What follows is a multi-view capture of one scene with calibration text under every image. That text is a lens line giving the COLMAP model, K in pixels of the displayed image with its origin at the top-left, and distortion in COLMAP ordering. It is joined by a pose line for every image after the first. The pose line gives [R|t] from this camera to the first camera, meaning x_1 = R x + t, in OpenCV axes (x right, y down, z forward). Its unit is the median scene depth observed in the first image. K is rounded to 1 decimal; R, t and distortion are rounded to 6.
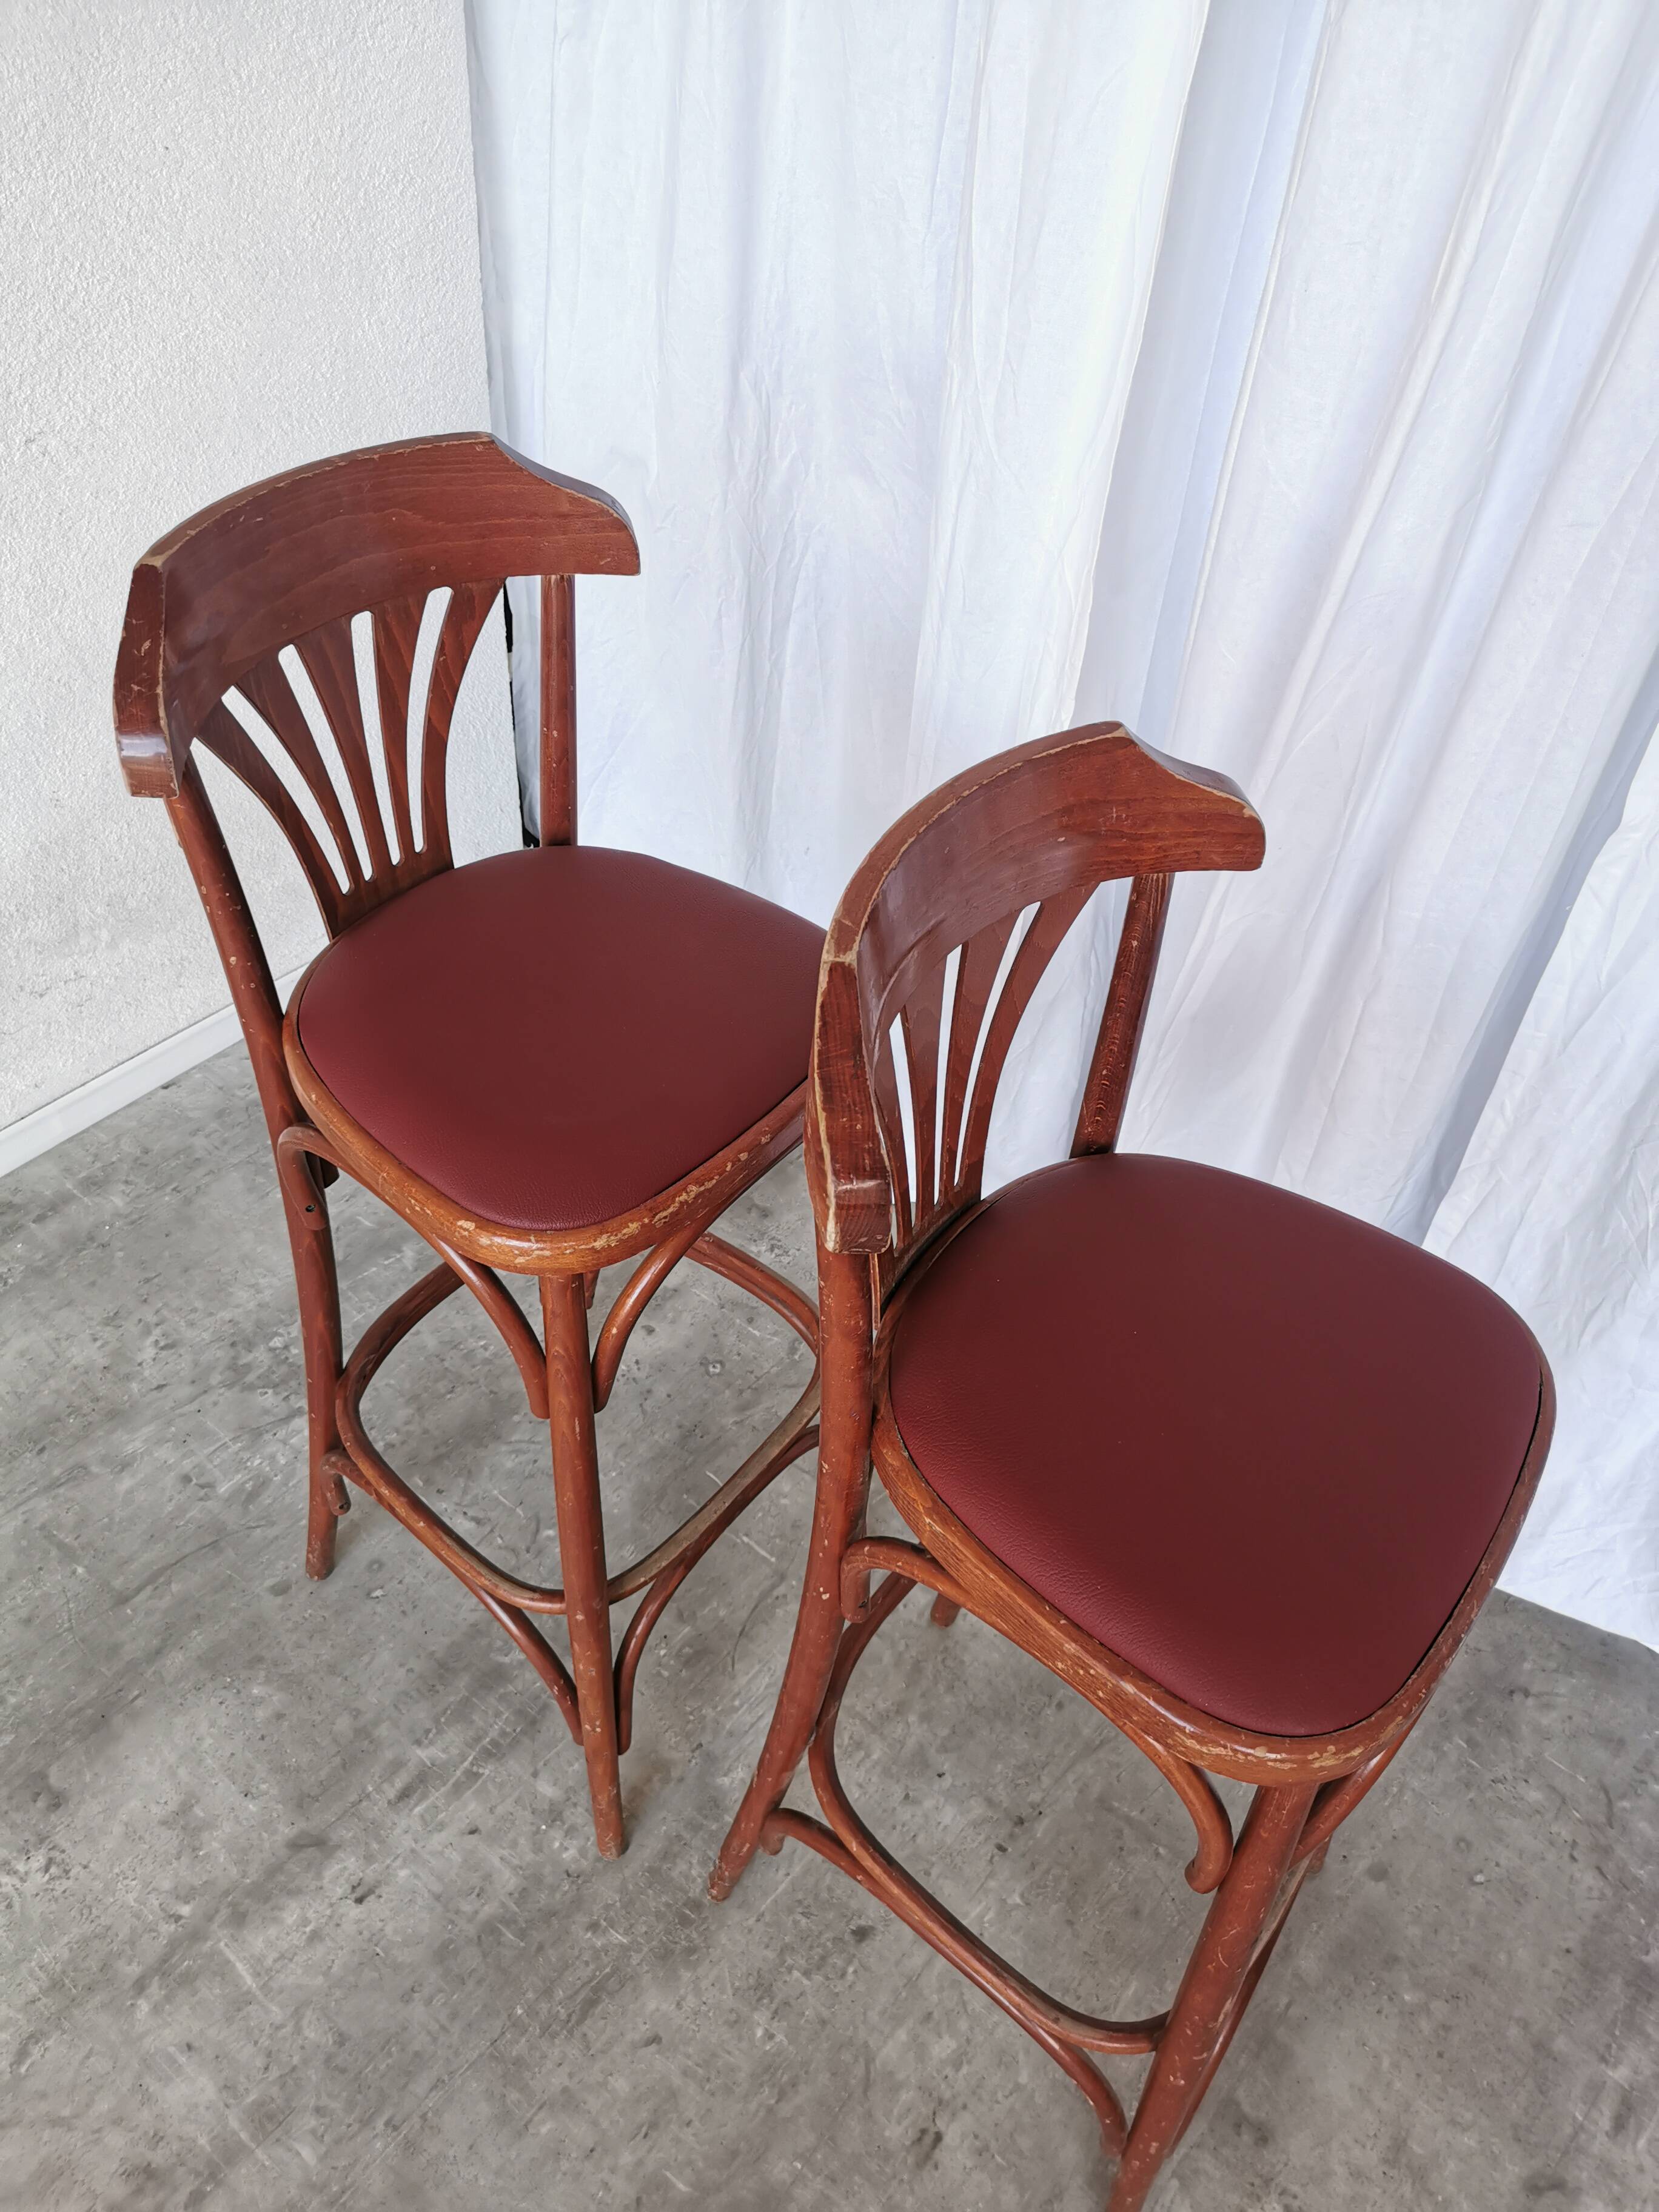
lens RADIAL K [[1723.8, 0, 825.0], [0, 1723.8, 1083.7], [0, 0, 1]] dist [0.043719, -0.057375]
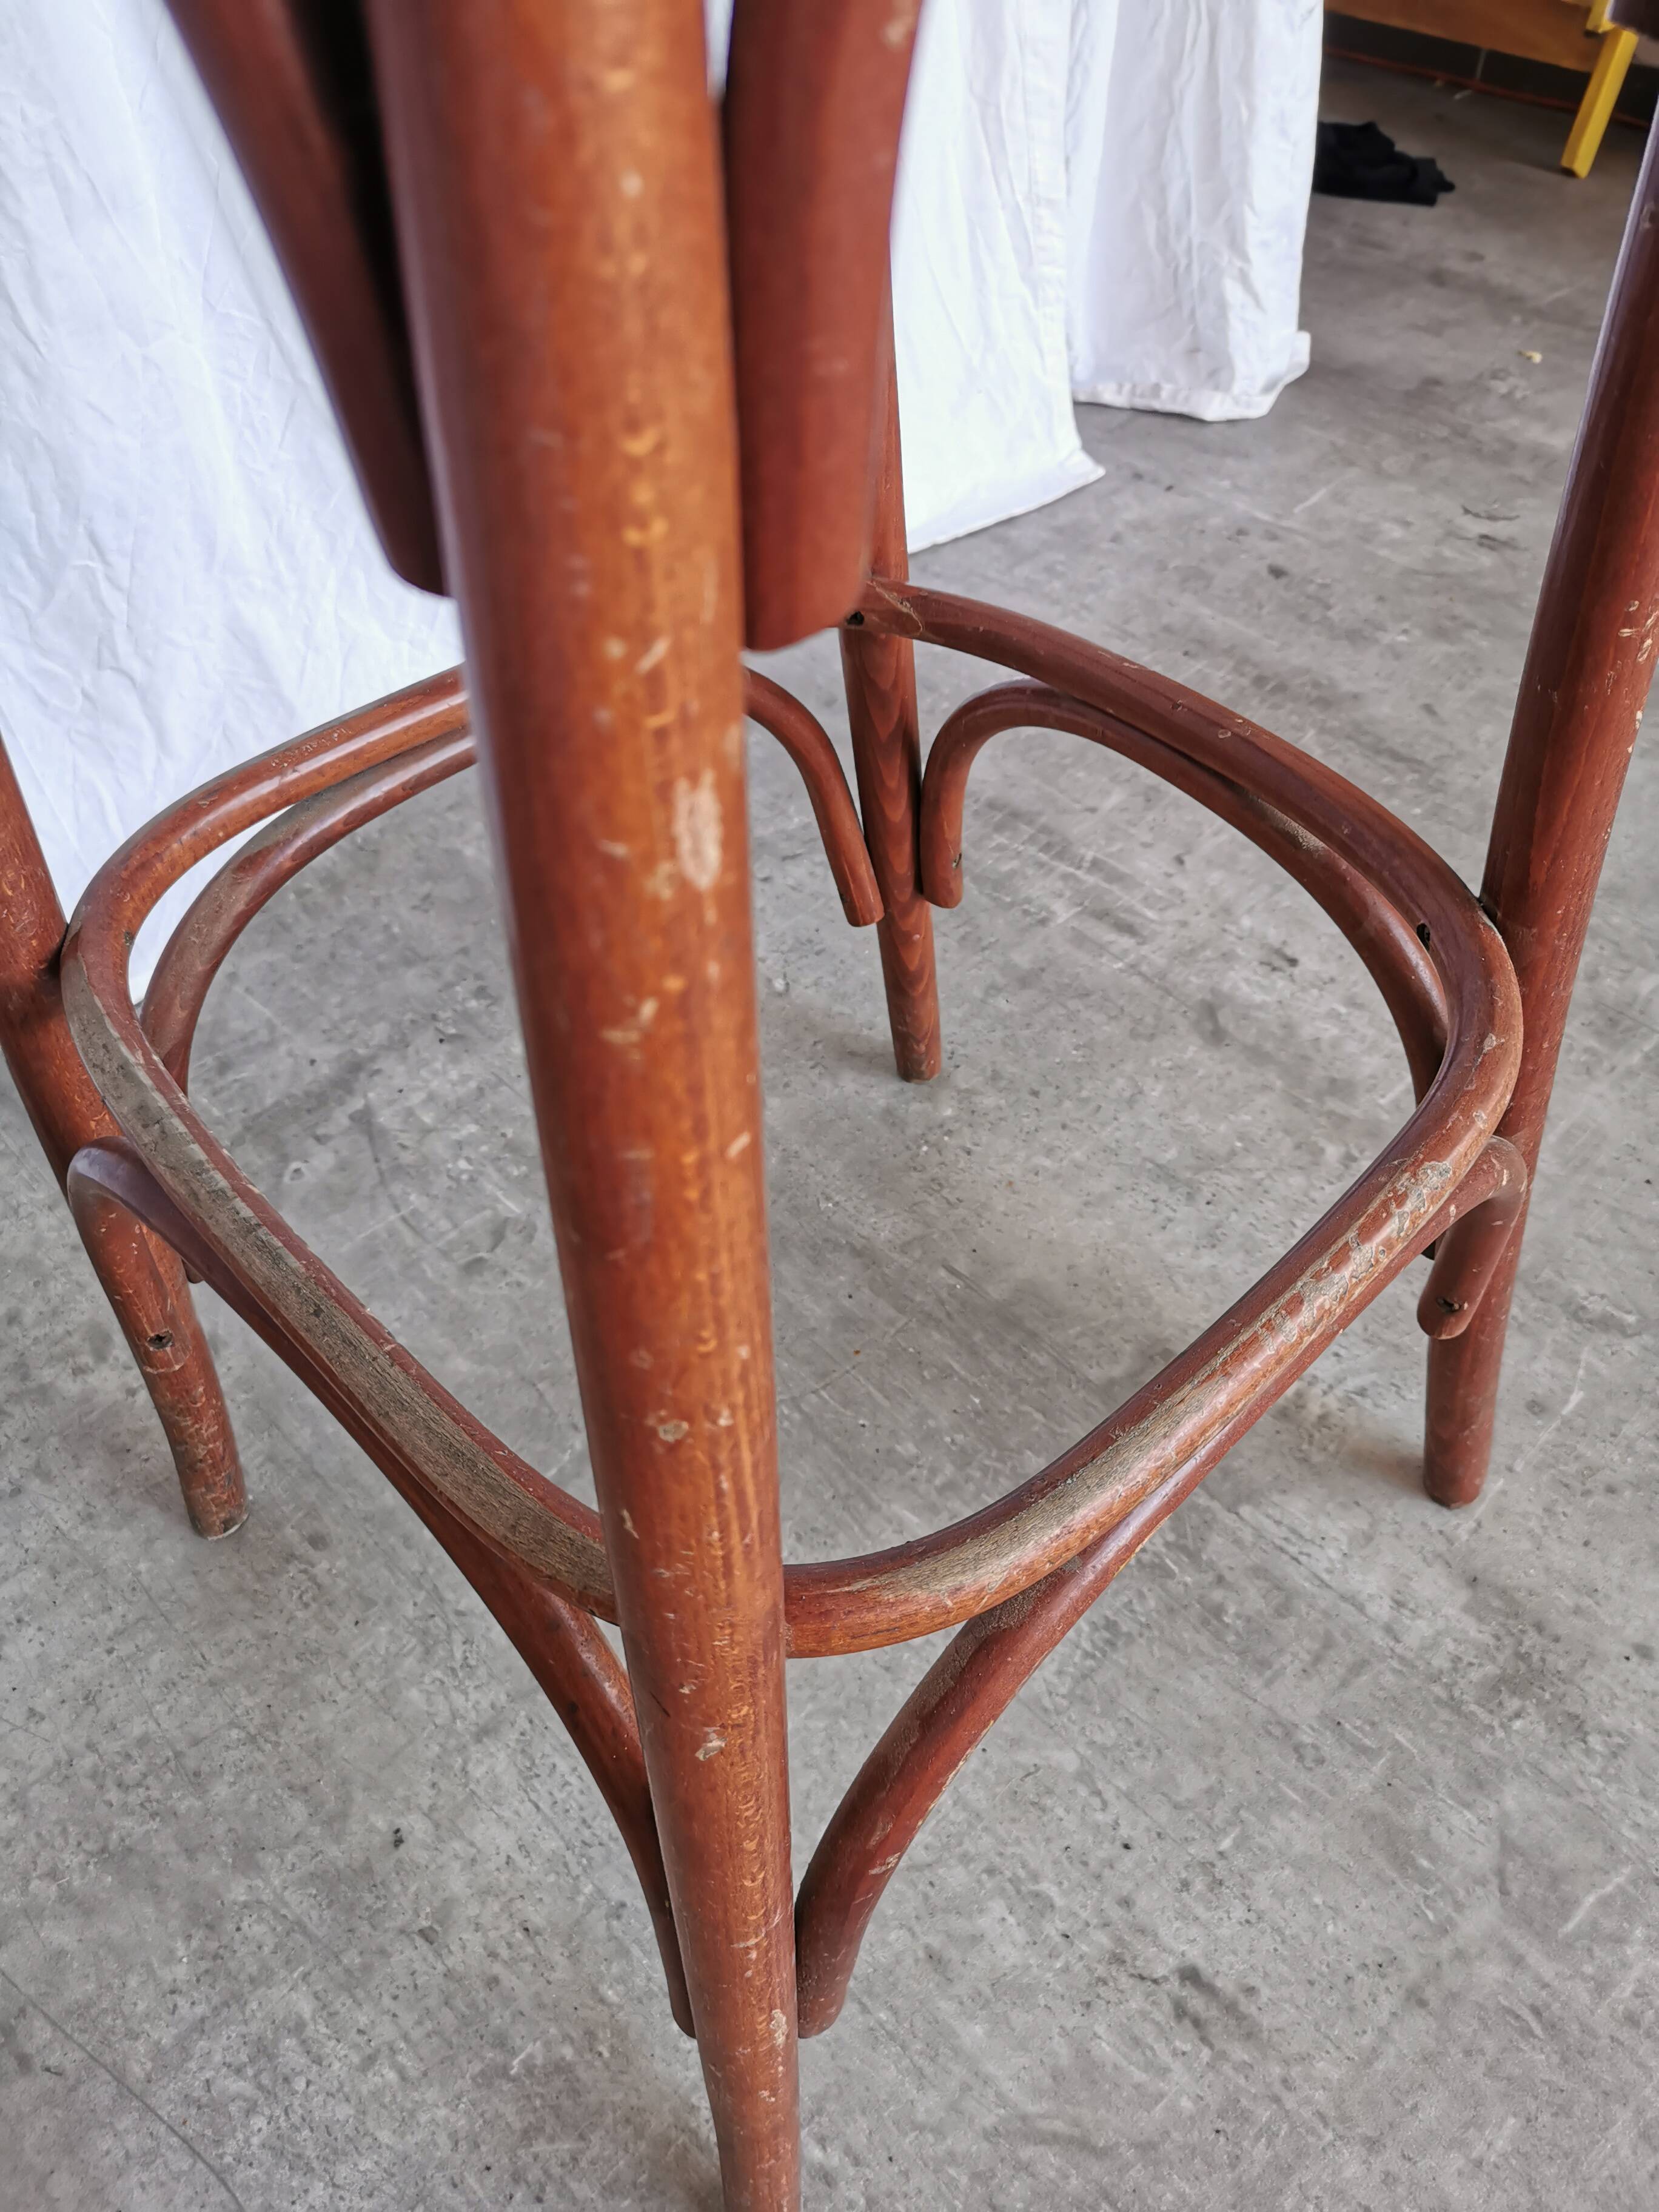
lens RADIAL K [[1723.8, 0, 823.8], [0, 1723.8, 1096.5], [0, 0, 1]] dist [0.043719, -0.057375]
pose [[0.117135, -0.765901, 0.632199, -0.049415], [0.722419, 0.502525, 0.474952, 0.201751], [-0.681462, 0.401079, 0.612164, 0.651499]]
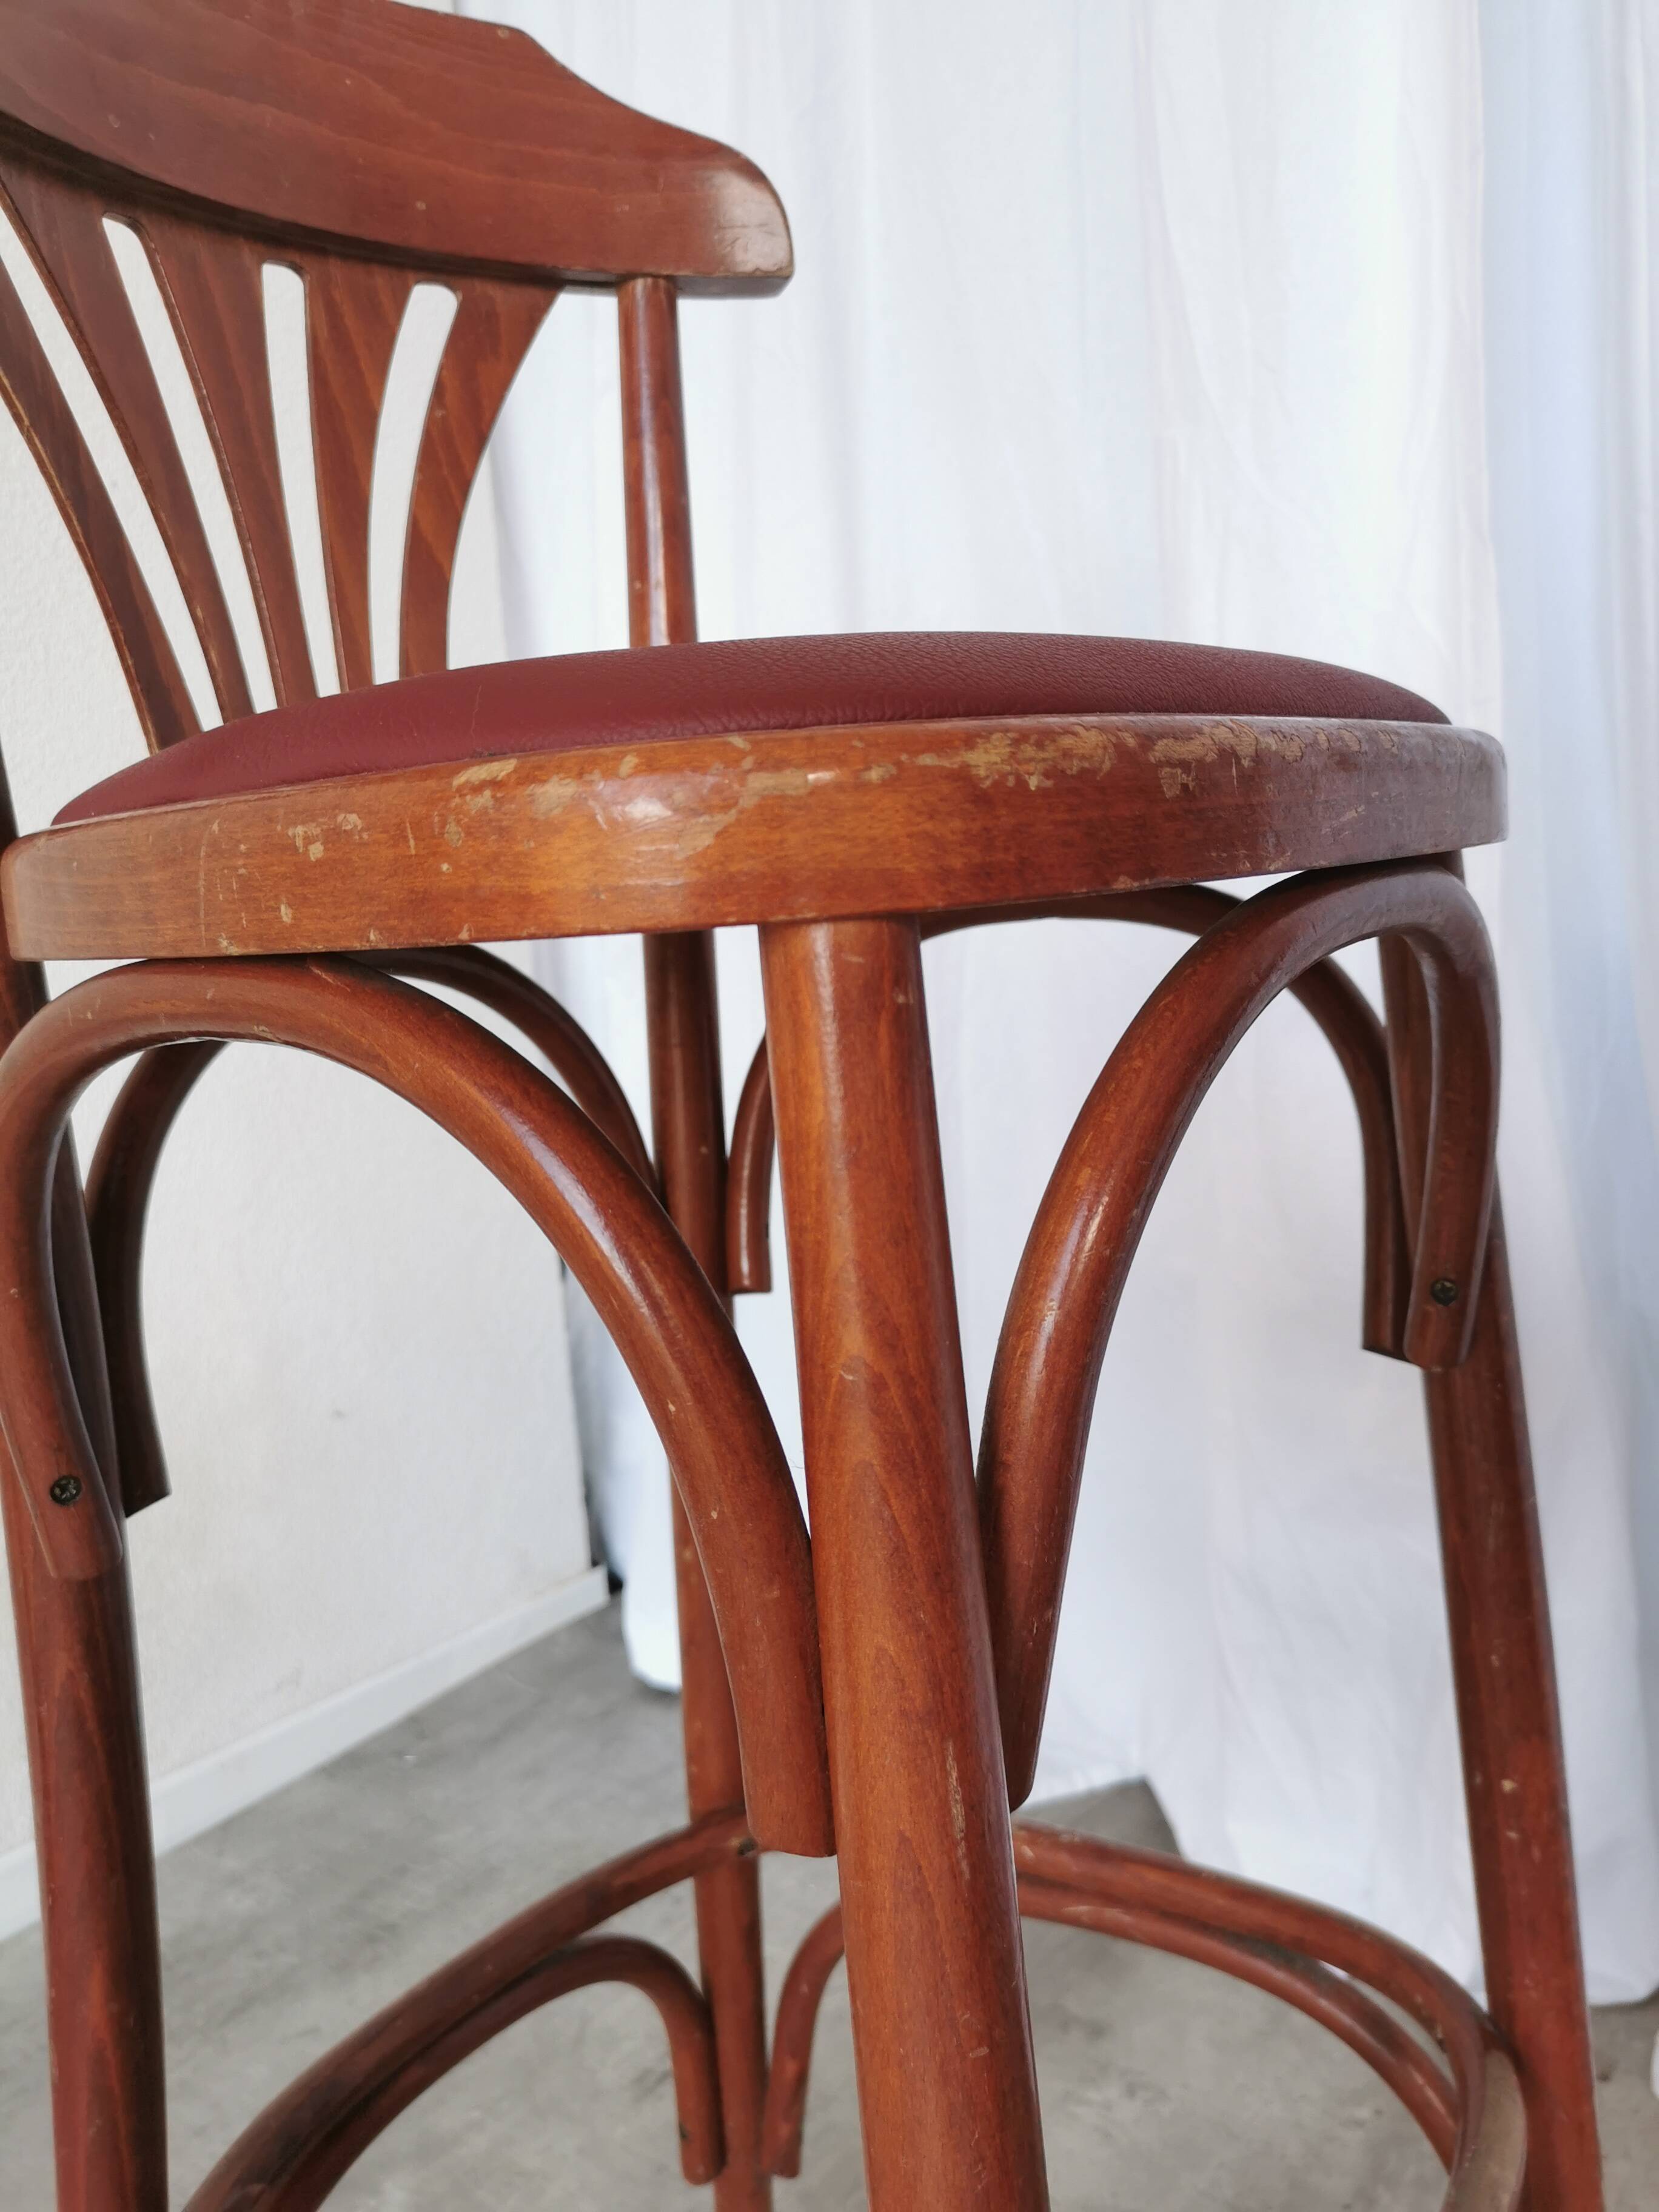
lens RADIAL K [[1723.8, 0, 820.5], [0, 1723.8, 1093.3], [0, 0, 1]] dist [0.043719, -0.057375]
pose [[0.990329, -0.137593, 0.017783, -0.118747], [0.121592, 0.799056, -0.588833, 0.202744], [0.066809, 0.585301, 0.808059, 0.577409]]
